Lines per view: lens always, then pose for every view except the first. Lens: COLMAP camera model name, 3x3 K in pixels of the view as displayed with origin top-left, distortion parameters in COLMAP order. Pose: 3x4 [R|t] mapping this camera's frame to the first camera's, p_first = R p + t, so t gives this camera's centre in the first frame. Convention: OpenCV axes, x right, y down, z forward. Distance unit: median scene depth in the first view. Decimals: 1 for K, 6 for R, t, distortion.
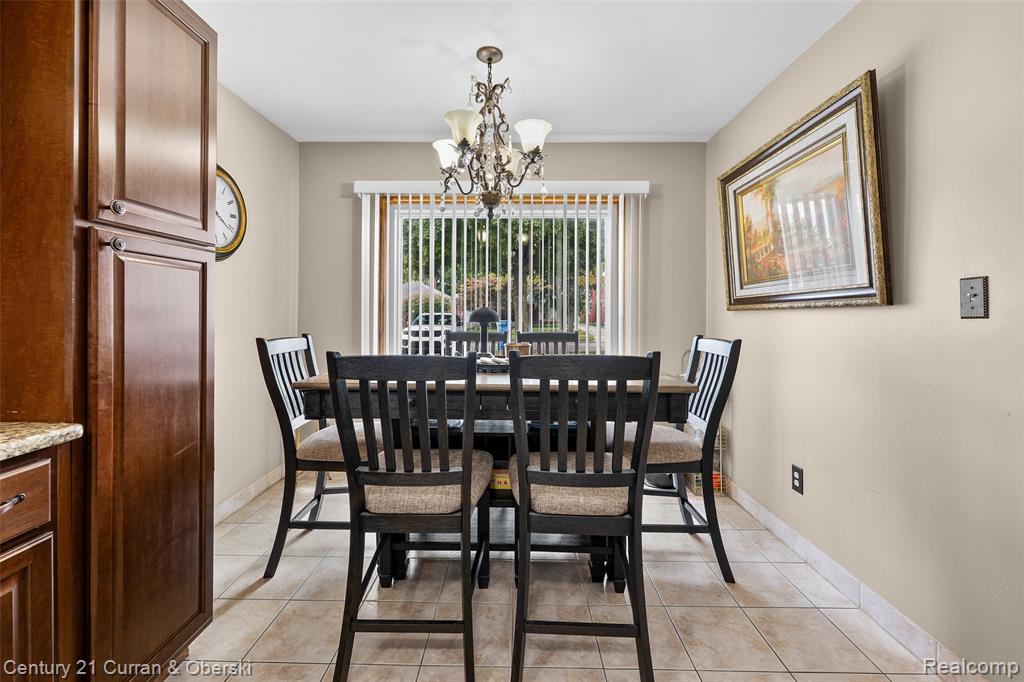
lens RADIAL K [[416.2, 0, 509.5], [0, 416.2, 309.7], [0, 0, 1]] dist [0.000199, -0.000009]
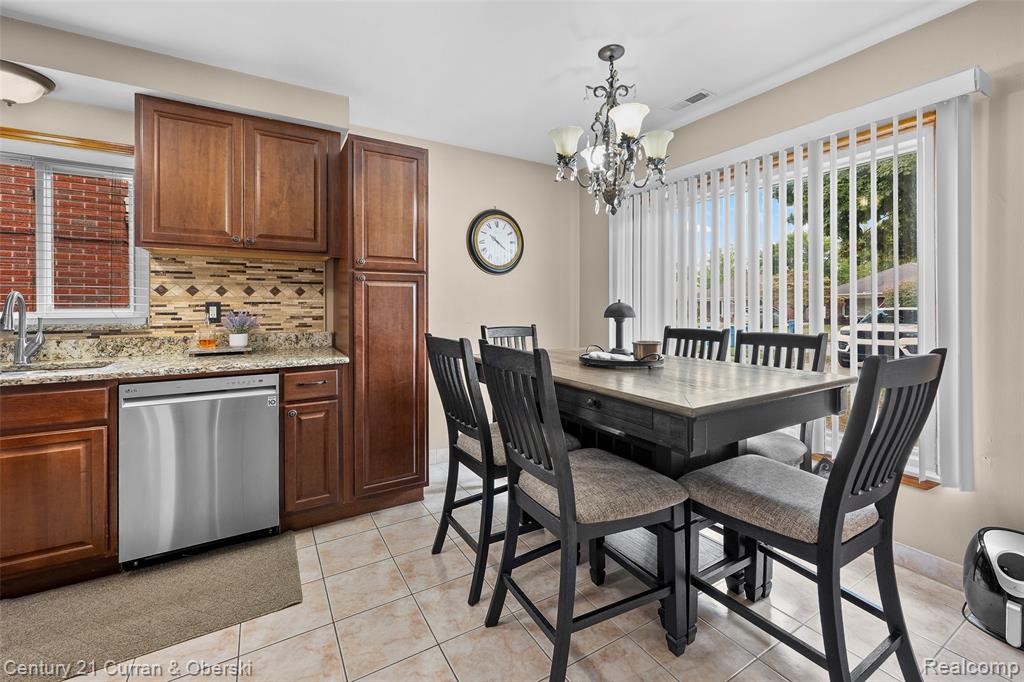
lens RADIAL K [[423.0, 0, 509.6], [0, 423.0, 300.8], [0, 0, 1]] dist [0.000857, 0.000138]
pose [[0.521141, -0.019073, -0.853258, 0.683951], [0.010937, 0.999817, -0.015669, 0.002734], [0.853401, -0.001167, 0.521254, 0.253622]]
